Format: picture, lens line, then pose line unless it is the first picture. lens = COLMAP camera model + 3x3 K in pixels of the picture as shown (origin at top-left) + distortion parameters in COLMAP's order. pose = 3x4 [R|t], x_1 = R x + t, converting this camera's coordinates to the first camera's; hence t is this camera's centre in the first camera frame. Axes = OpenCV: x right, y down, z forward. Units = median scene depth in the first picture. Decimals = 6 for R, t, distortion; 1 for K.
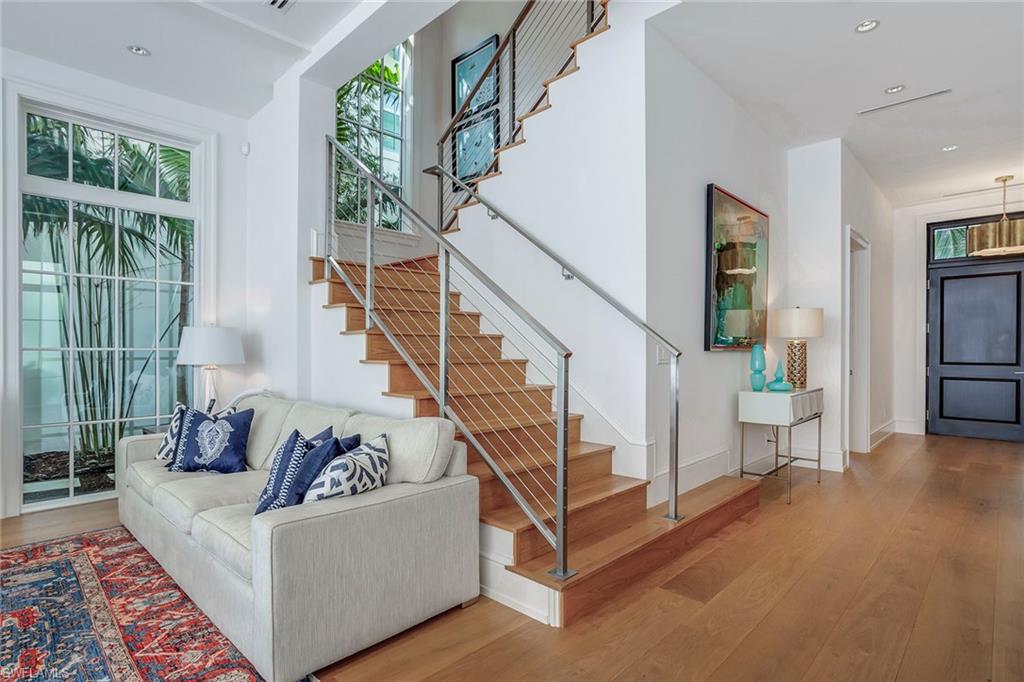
lens RADIAL K [[515.9, 0, 514.9], [0, 515.9, 346.9], [0, 0, 1]] dist [-0.001378, 0.000876]
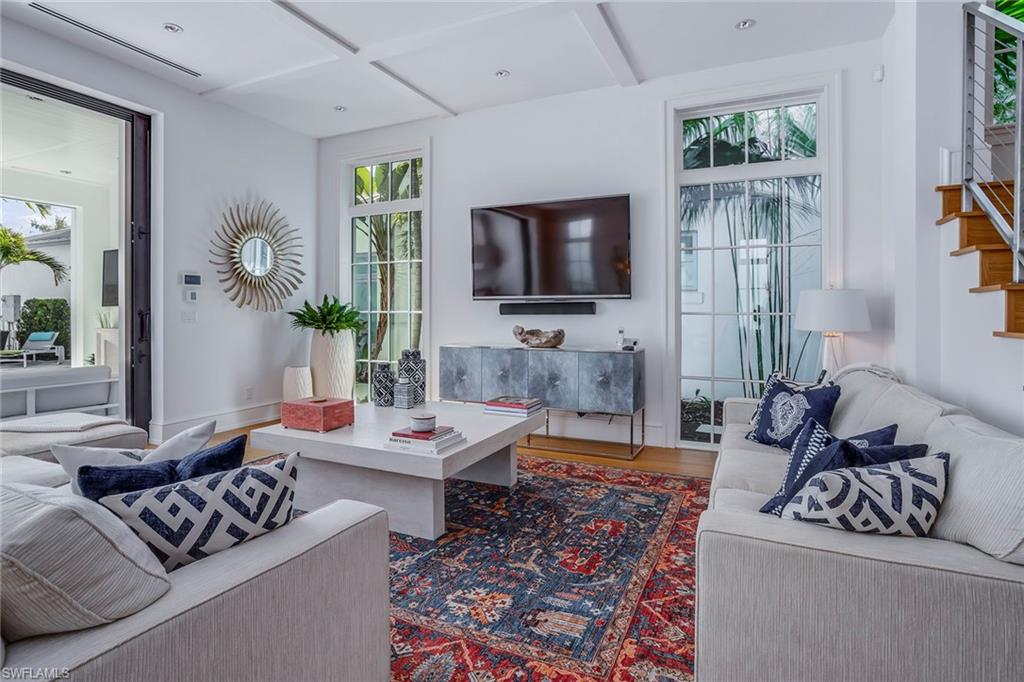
lens RADIAL K [[533.2, 0, 510.3], [0, 533.2, 307.8], [0, 0, 1]] dist [-0.014526, -0.000482]
pose [[0.328106, -0.007688, -0.944609, 0.170937], [-0.000194, 0.999966, -0.008206, 0.002202], [0.944641, 0.002876, 0.328094, 0.316468]]
